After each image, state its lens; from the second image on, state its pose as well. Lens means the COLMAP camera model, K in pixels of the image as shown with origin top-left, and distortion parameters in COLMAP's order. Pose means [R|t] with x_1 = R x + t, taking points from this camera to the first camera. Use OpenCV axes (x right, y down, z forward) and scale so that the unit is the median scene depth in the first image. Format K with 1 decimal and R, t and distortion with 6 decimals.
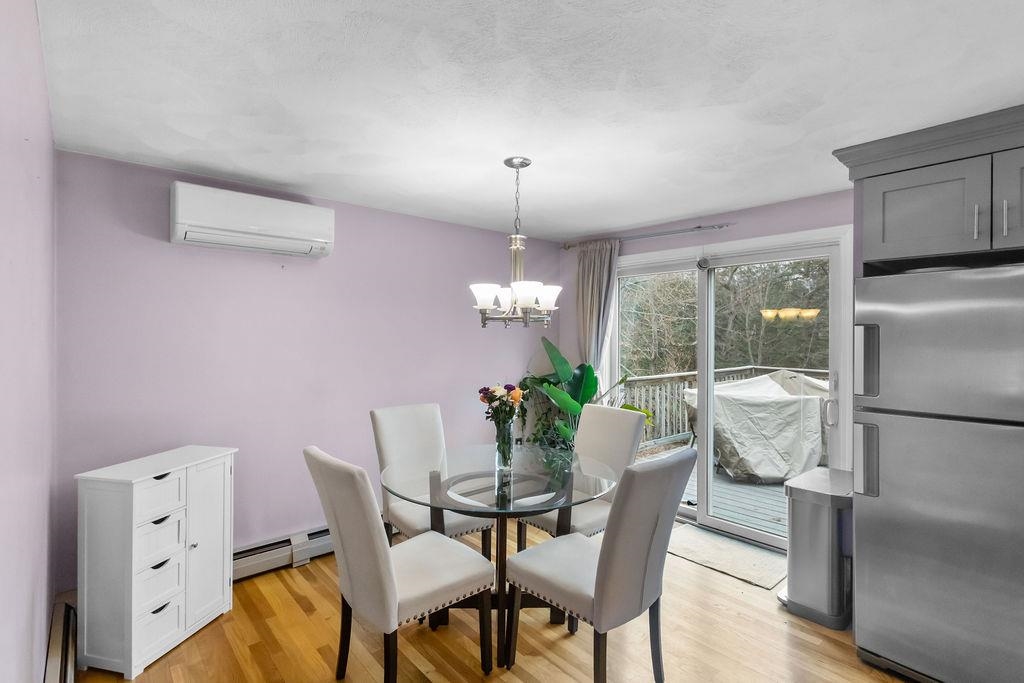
lens RADIAL K [[486.0, 0, 514.2], [0, 486.0, 331.3], [0, 0, 1]] dist [0.005959, -0.000628]
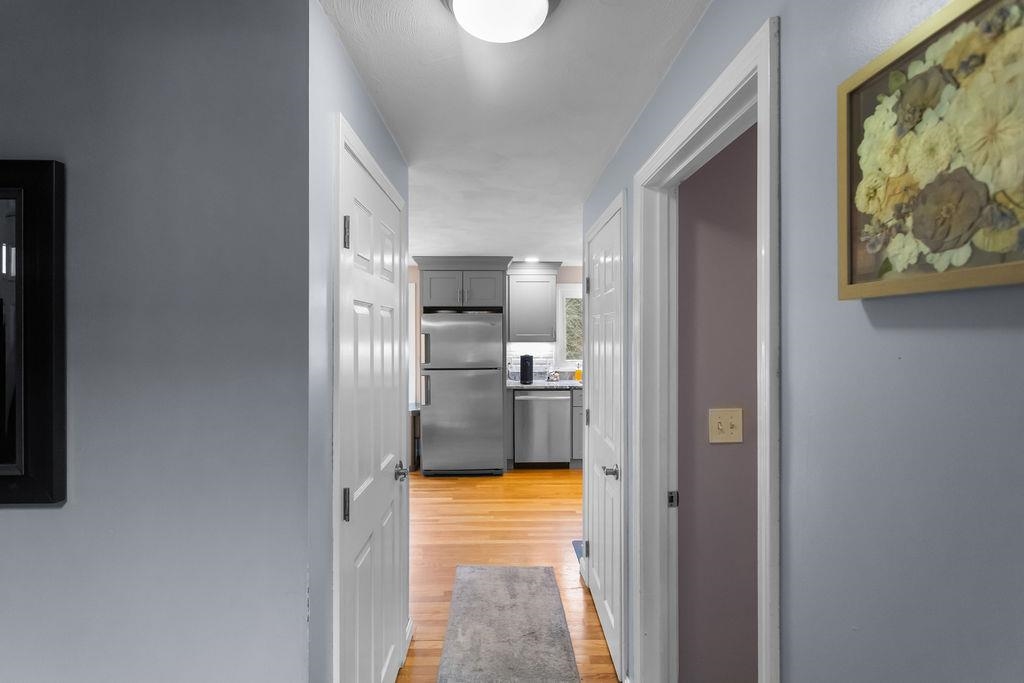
lens RADIAL K [[486.0, 0, 509.0], [0, 486.0, 342.0], [0, 0, 1]] dist [0.005959, -0.000628]
pose [[0.656651, -0.013155, 0.754080, -0.721778], [0.003966, 0.999894, 0.013990, -0.004442], [-0.754184, -0.006196, 0.656634, -0.782373]]
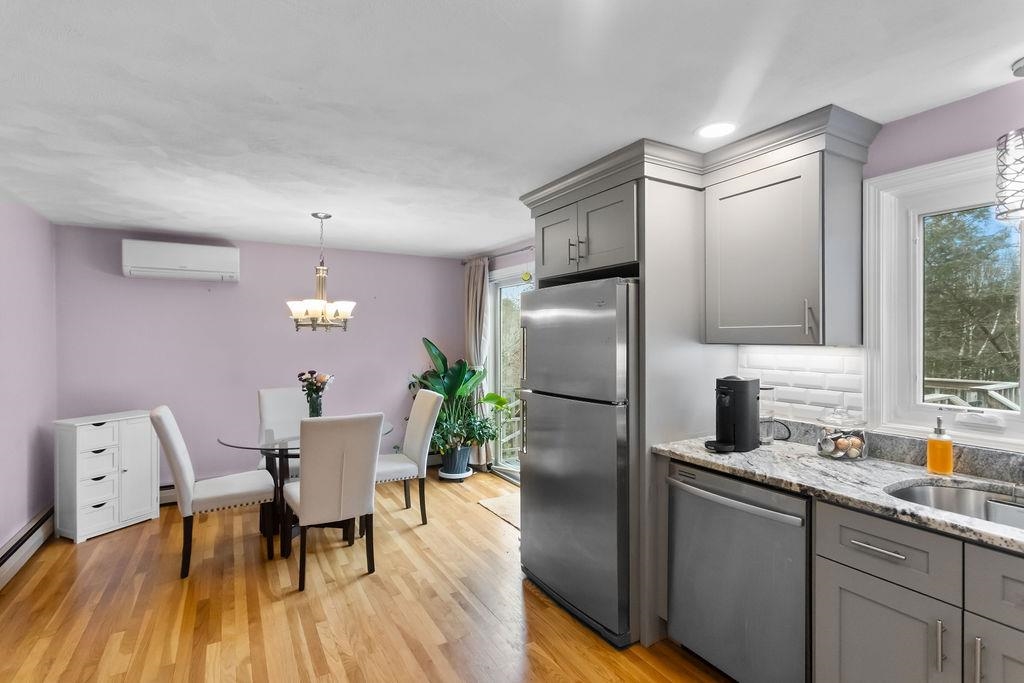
lens RADIAL K [[486.0, 0, 506.8], [0, 486.0, 333.9], [0, 0, 1]] dist [0.005959, -0.000628]
pose [[0.981273, -0.007196, -0.192489, 0.854530], [0.007320, 0.999973, -0.000067, 0.004657], [0.192484, -0.001343, 0.981299, -0.309409]]
